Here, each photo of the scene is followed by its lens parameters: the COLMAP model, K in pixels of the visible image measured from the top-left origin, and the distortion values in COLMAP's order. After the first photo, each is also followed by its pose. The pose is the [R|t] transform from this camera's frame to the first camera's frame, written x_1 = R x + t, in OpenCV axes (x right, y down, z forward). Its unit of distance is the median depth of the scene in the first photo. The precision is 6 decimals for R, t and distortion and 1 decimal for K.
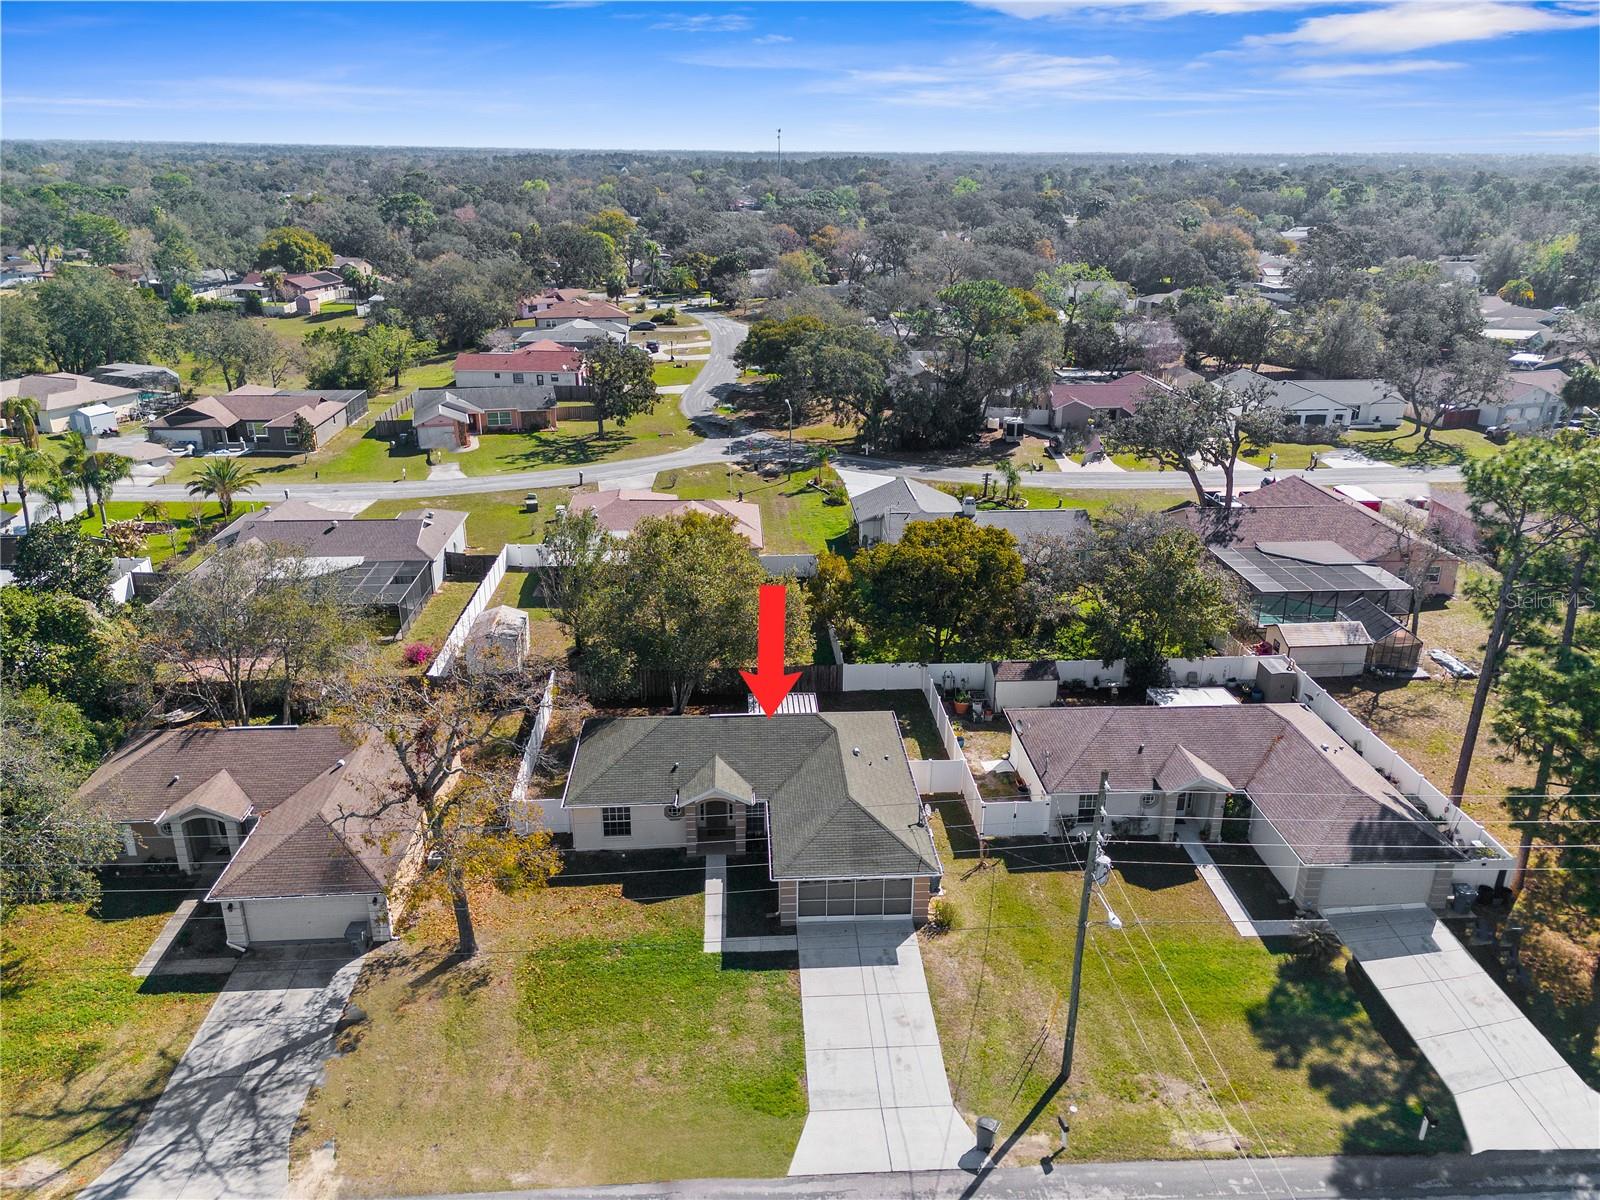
lens RADIAL K [[1159.7, 0, 811.5], [0, 1159.7, 632.6], [0, 0, 1]] dist [0.066018, -0.054028]
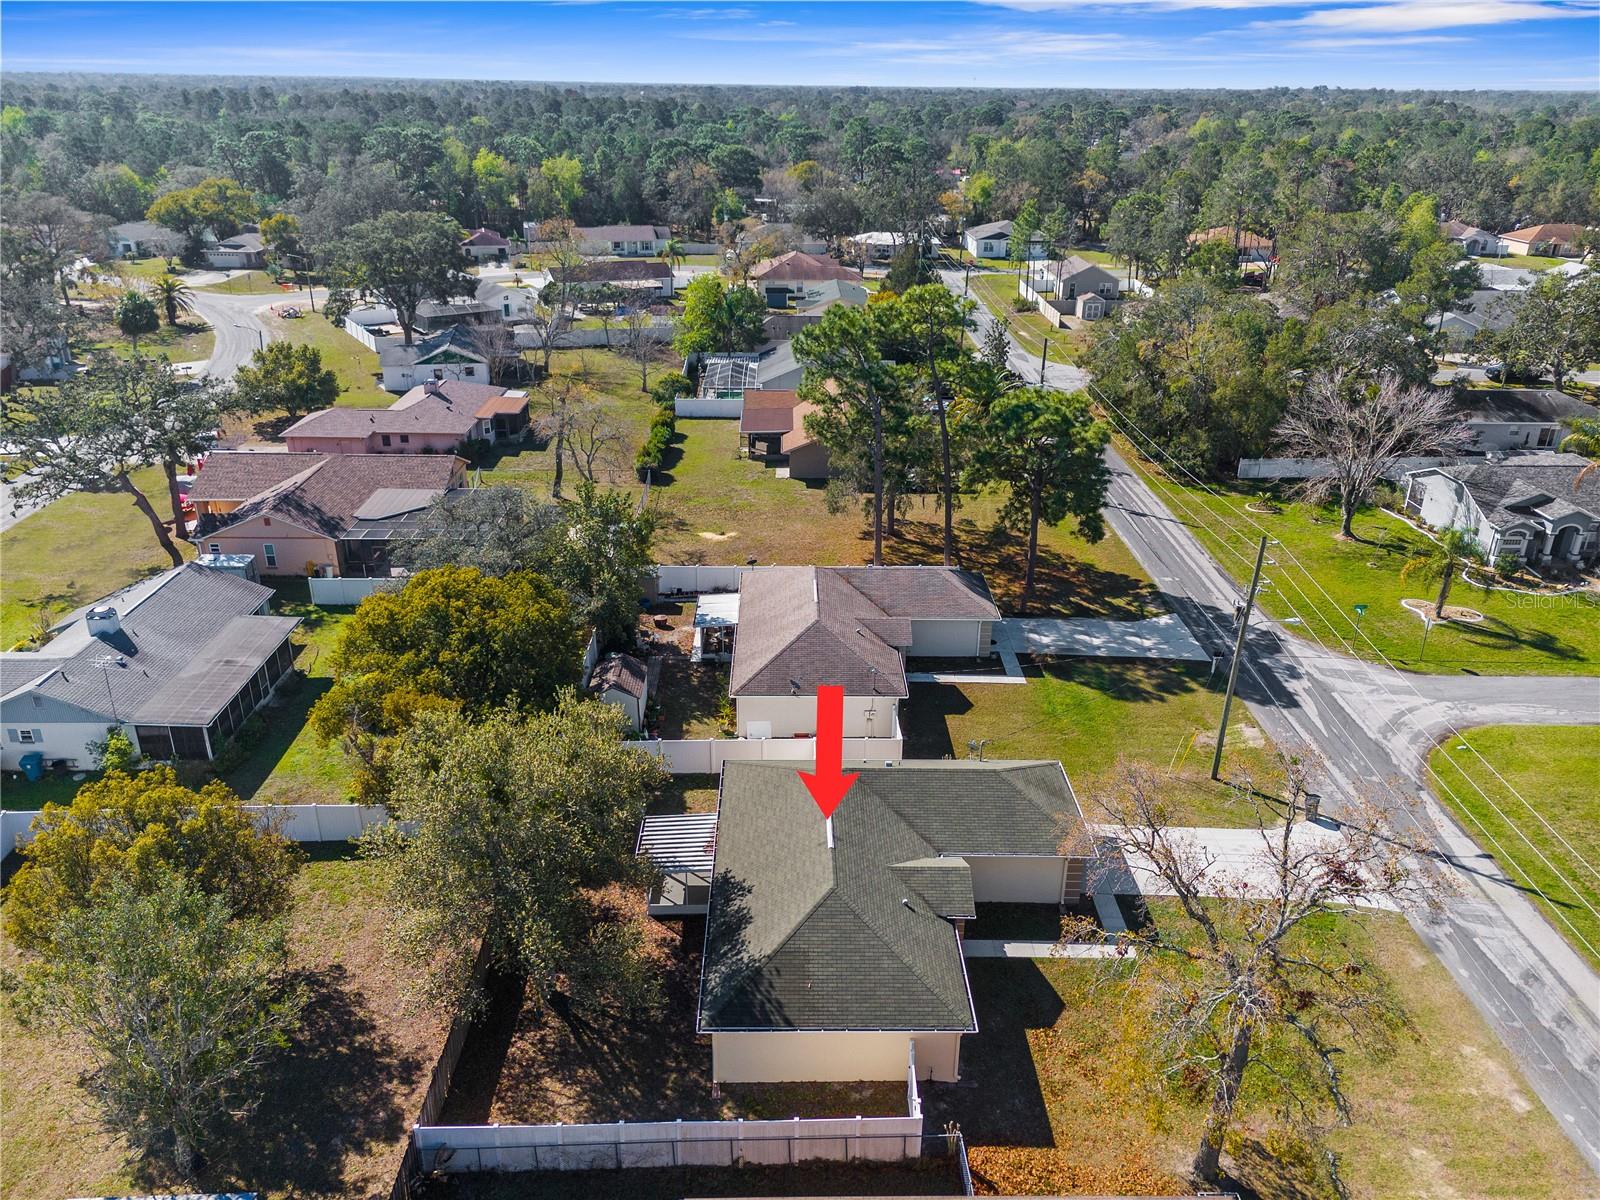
lens RADIAL K [[1159.7, 0, 811.5], [0, 1159.7, 632.6], [0, 0, 1]] dist [0.066018, -0.054028]
pose [[0.049110, -0.431717, 0.900671, -0.821146], [0.371742, 0.844874, 0.384702, -0.394166], [-0.927036, 0.315925, 0.201979, 0.958257]]
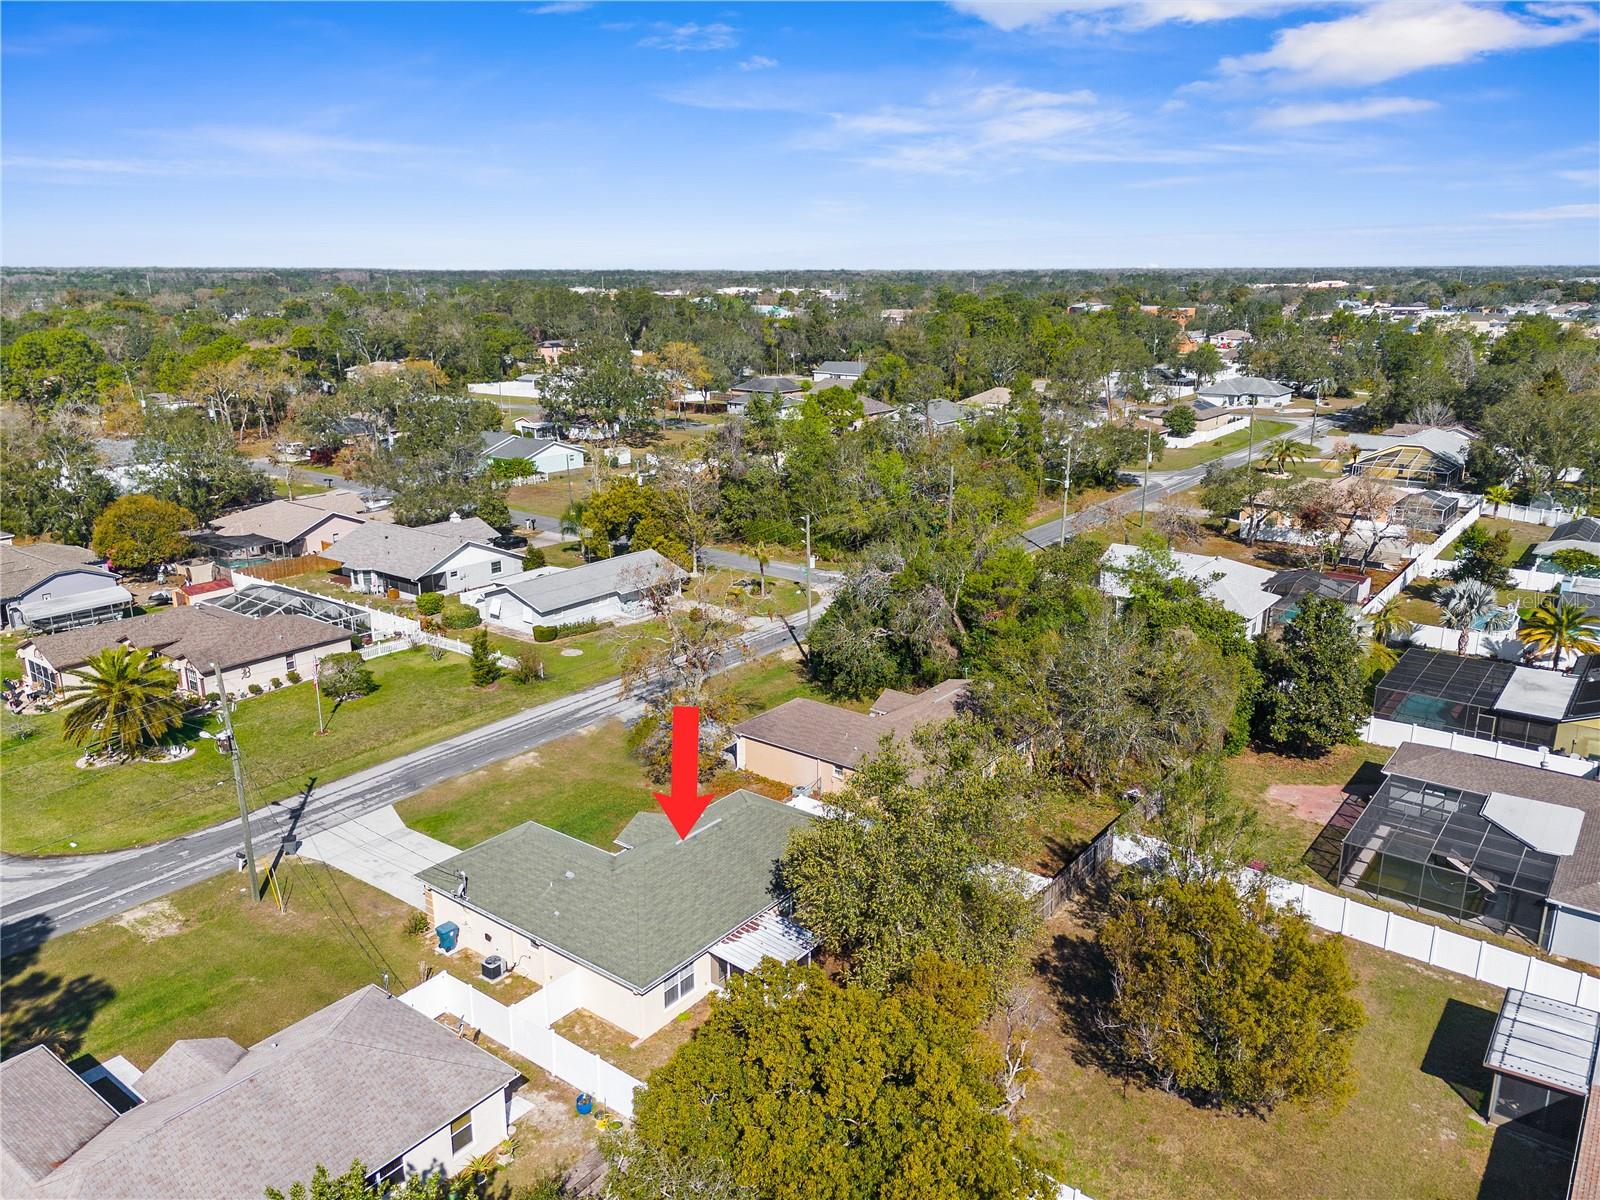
lens RADIAL K [[1159.7, 0, 811.5], [0, 1159.7, 632.6], [0, 0, 1]] dist [0.066018, -0.054028]
pose [[-0.655038, 0.216332, -0.723965, 0.626882], [-0.295560, 0.808436, 0.508994, -0.673488], [0.695392, 0.547386, -0.465617, 1.669907]]
